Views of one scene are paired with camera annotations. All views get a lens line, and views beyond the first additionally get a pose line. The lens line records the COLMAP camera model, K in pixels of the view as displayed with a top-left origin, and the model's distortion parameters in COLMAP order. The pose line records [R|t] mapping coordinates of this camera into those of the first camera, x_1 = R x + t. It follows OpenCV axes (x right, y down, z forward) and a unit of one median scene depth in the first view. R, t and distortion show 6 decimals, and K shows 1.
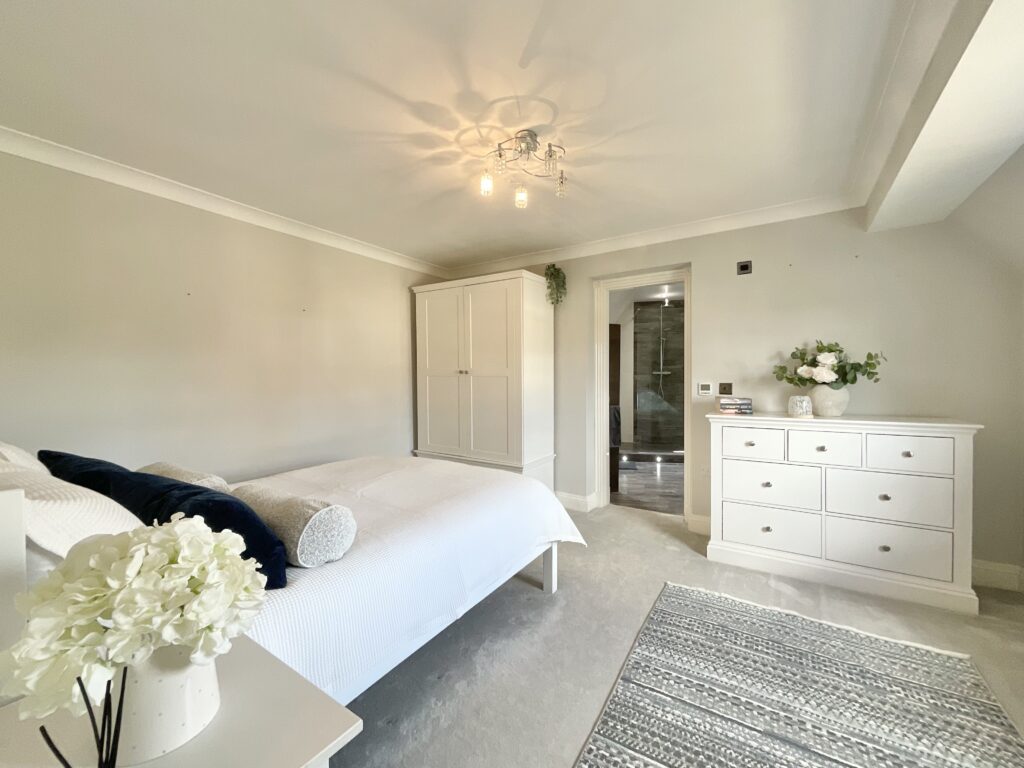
lens RADIAL K [[416.3, 0, 510.6], [0, 416.3, 382.0], [0, 0, 1]] dist [-0.003768, -0.000127]
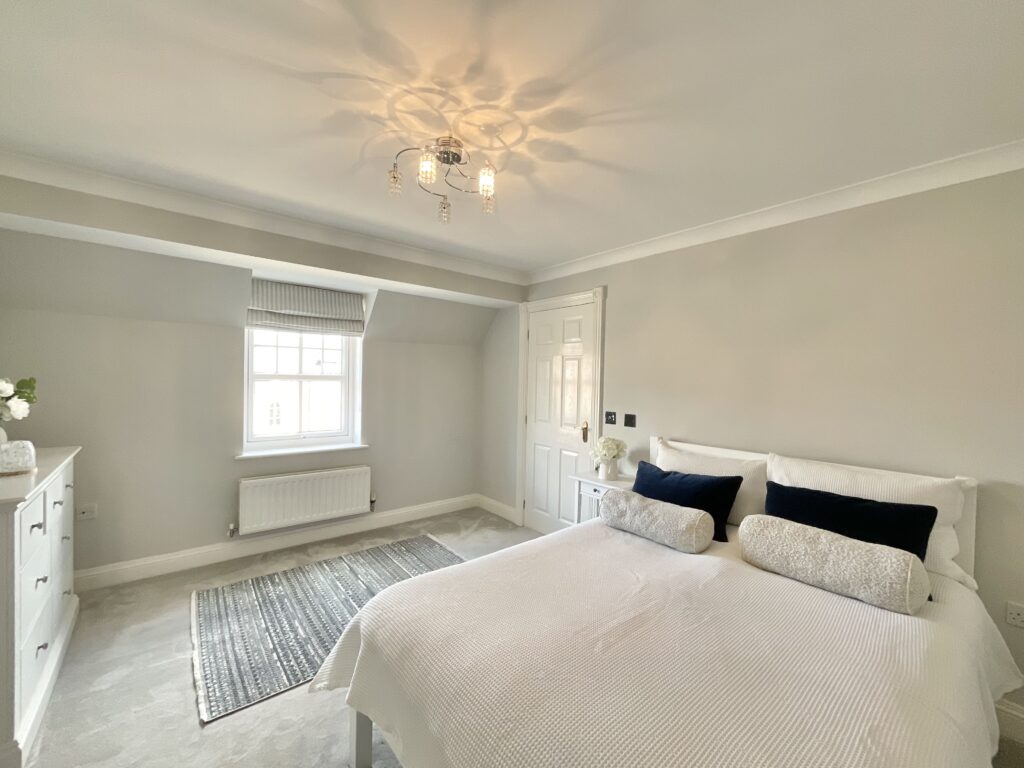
lens RADIAL K [[416.3, 0, 513.0], [0, 416.3, 380.6], [0, 0, 1]] dist [-0.003768, -0.000127]
pose [[-0.955079, -0.017121, 0.295858, -0.358203], [-0.016552, 0.999853, 0.004429, -0.105961], [-0.295890, -0.000667, -0.955222, 1.808055]]
